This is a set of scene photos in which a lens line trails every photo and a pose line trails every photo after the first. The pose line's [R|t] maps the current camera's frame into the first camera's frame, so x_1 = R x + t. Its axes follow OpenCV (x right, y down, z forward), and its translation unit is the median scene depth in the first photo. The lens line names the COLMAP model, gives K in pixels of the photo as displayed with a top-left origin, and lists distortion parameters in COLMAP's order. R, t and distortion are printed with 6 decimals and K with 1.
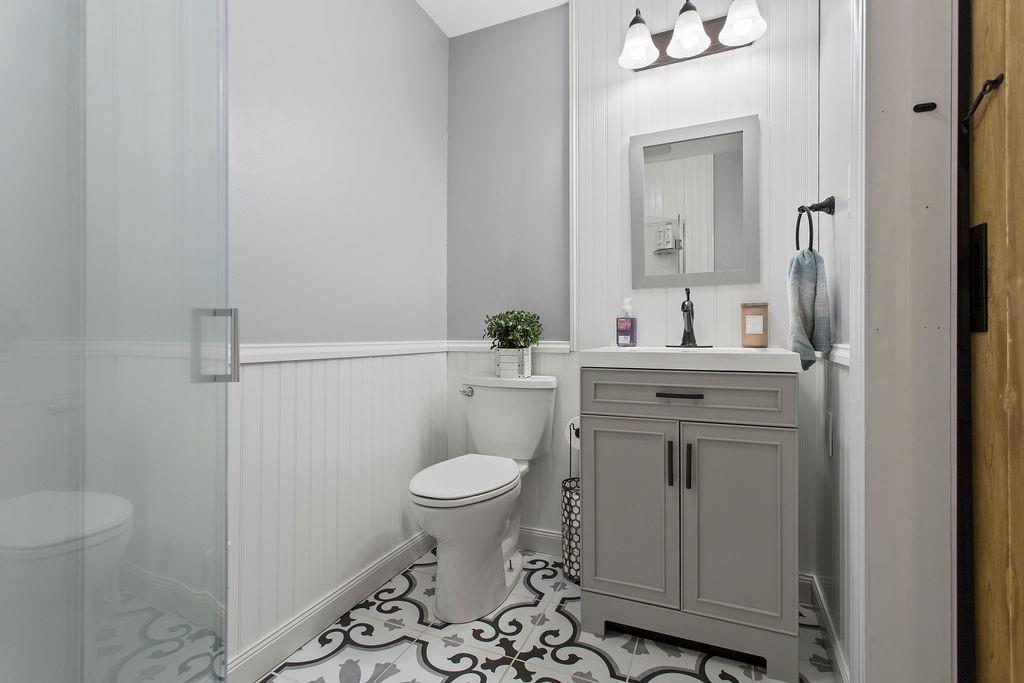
lens RADIAL K [[475.7, 0, 511.9], [0, 475.7, 339.4], [0, 0, 1]] dist [0.004695, -0.000593]
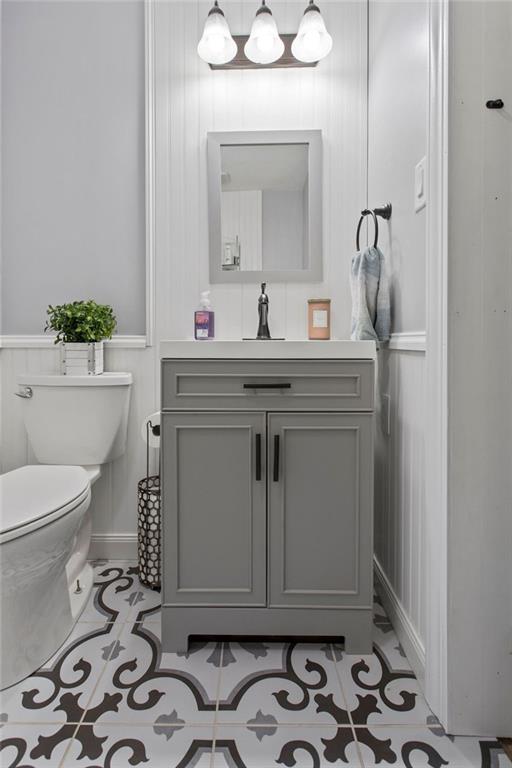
lens RADIAL K [[356.8, 0, 240.0], [0, 356.8, 350.9], [0, 0, 1]] dist [0.004695, -0.000593]
pose [[0.921427, -0.001814, 0.388547, 0.019480], [0.000261, 0.999992, 0.004050, 0.039535], [-0.388551, -0.003631, 0.921420, 0.315836]]
